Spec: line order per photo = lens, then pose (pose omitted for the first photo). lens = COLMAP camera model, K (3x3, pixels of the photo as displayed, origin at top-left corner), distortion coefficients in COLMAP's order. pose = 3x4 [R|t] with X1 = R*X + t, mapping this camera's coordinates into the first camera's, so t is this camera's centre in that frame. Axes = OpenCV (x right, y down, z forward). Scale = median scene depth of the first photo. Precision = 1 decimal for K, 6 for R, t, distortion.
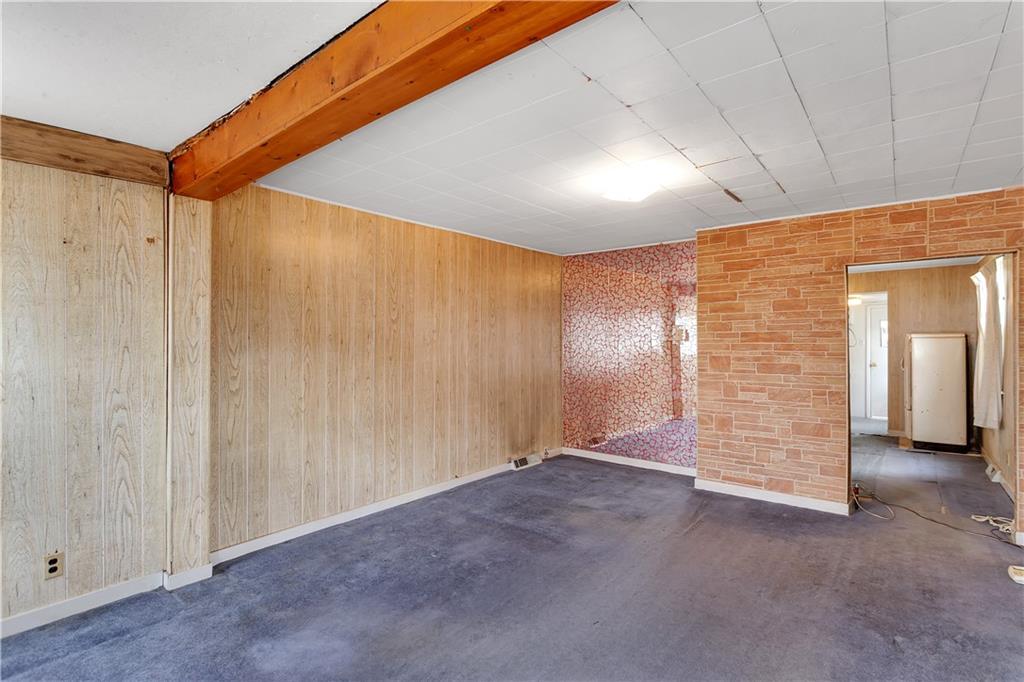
lens RADIAL K [[488.2, 0, 515.4], [0, 488.2, 343.4], [0, 0, 1]] dist [-0.012839, 0.002572]
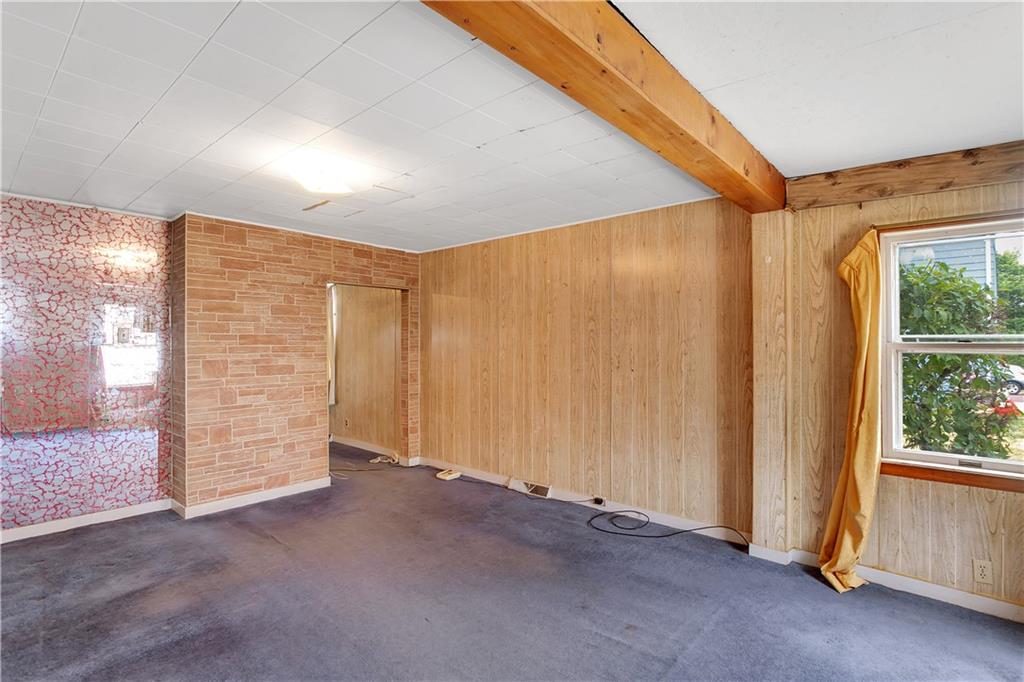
lens RADIAL K [[488.2, 0, 515.2], [0, 488.2, 338.4], [0, 0, 1]] dist [-0.012839, 0.002572]
pose [[0.049023, 0.009030, 0.998757, -0.490728], [0.001301, 0.999958, -0.009105, -0.006011], [-0.998797, 0.001746, 0.049009, 0.438092]]
